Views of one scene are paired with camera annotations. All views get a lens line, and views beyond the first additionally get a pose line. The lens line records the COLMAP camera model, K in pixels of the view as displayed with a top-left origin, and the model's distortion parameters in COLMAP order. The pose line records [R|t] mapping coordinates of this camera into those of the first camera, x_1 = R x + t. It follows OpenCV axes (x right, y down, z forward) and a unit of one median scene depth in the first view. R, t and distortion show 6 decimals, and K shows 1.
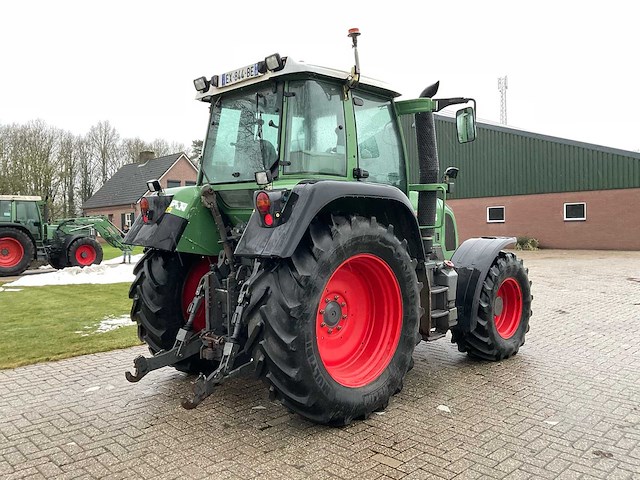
lens RADIAL K [[525.9, 0, 317.8], [0, 525.9, 233.6], [0, 0, 1]] dist [0.067442, -0.116575]
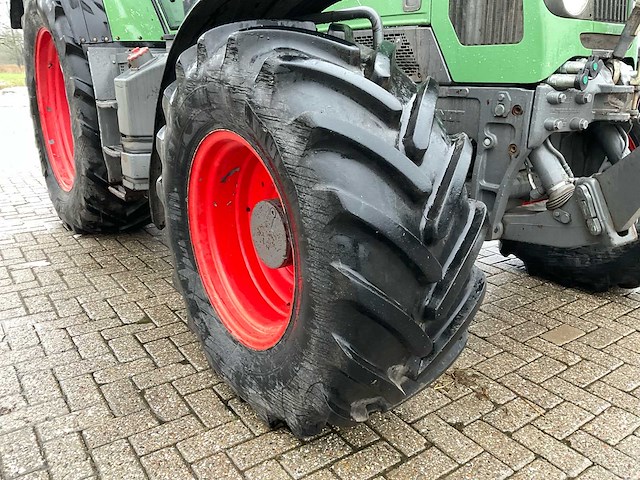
lens RADIAL K [[525.9, 0, 310.6], [0, 525.9, 238.6], [0, 0, 1]] dist [0.067442, -0.116575]
pose [[-0.151973, 0.311045, -0.938166, 0.801689], [-0.037744, 0.946672, 0.319979, 0.063248], [0.987664, 0.084038, -0.132129, 1.406794]]
